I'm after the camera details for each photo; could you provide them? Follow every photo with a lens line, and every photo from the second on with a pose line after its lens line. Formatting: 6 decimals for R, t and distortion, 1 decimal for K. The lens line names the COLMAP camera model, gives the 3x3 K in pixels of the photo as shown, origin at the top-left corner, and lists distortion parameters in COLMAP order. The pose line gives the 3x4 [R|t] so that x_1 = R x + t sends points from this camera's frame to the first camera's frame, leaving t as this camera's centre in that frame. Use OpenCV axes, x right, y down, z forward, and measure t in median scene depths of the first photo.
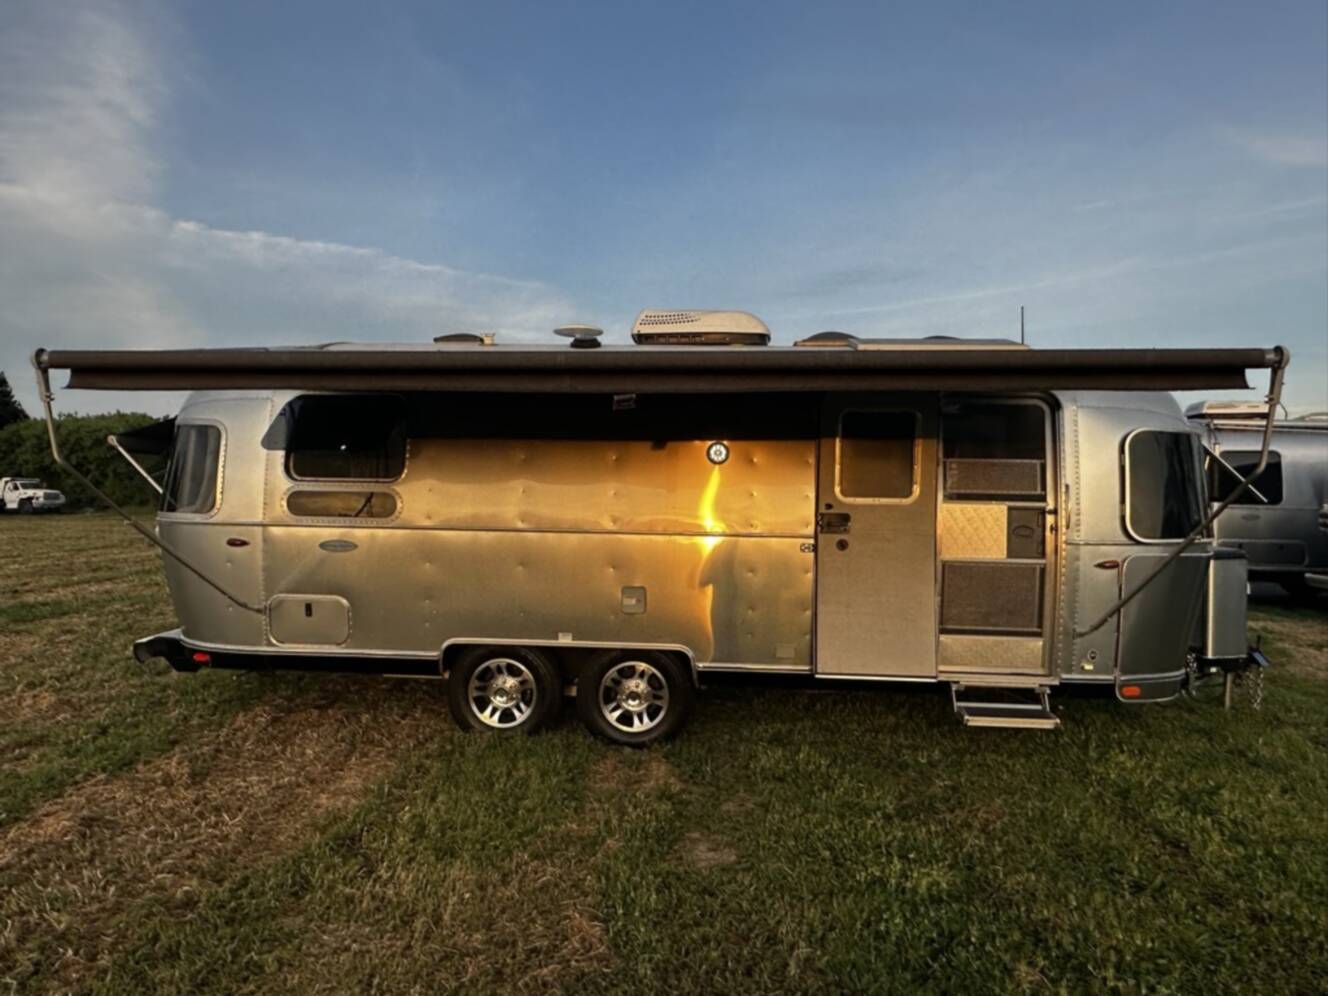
lens RADIAL K [[875.2, 0, 656.9], [0, 875.2, 507.3], [0, 0, 1]] dist [-0.004053, 0.004104]
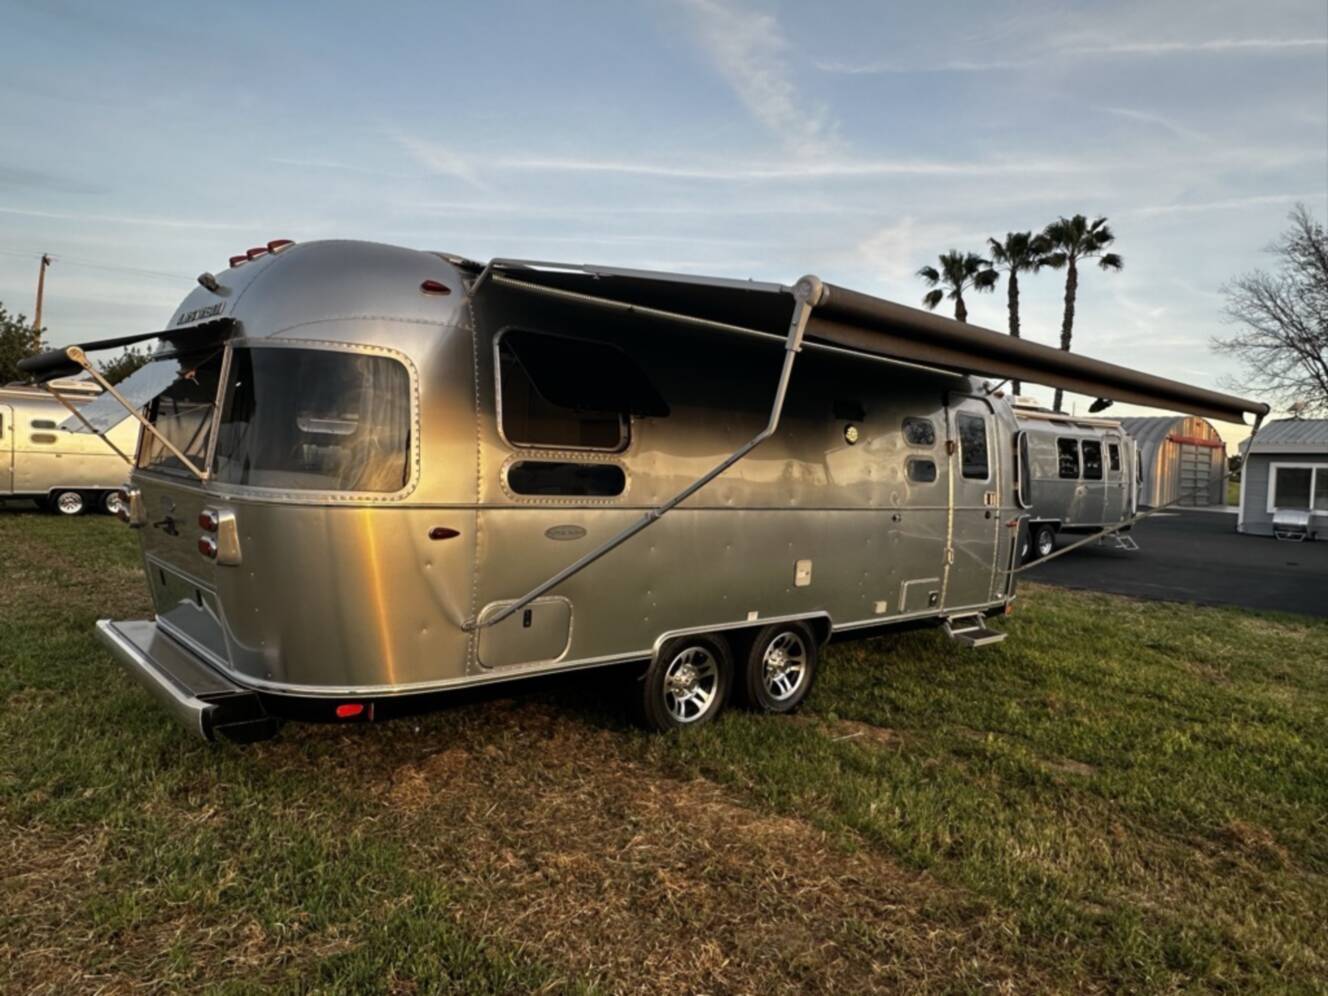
lens RADIAL K [[875.2, 0, 655.5], [0, 875.2, 507.7], [0, 0, 1]] dist [-0.004053, 0.004104]
pose [[0.686750, -0.021713, 0.726570, -0.882759], [-0.024155, 0.998320, 0.052664, -0.021276], [-0.726493, -0.053717, 0.685071, 0.413243]]
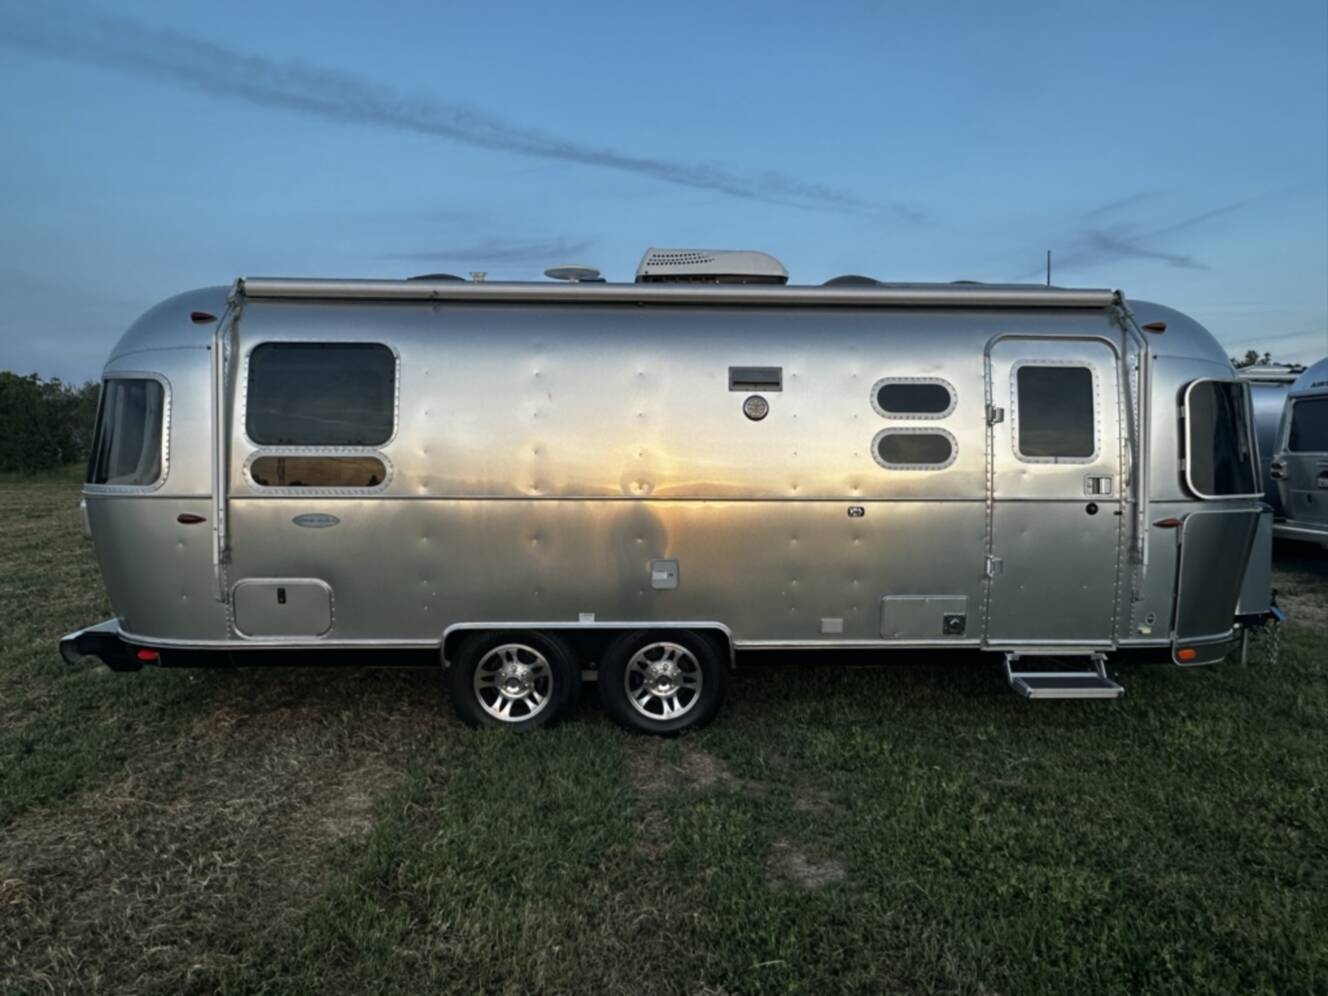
lens RADIAL K [[875.2, 0, 663.0], [0, 875.2, 499.3], [0, 0, 1]] dist [-0.004053, 0.004104]
pose [[0.993528, -0.019277, 0.111938, -0.124227], [0.014826, 0.999071, 0.040456, -0.005983], [-0.112613, -0.038535, 0.992891, 0.116315]]
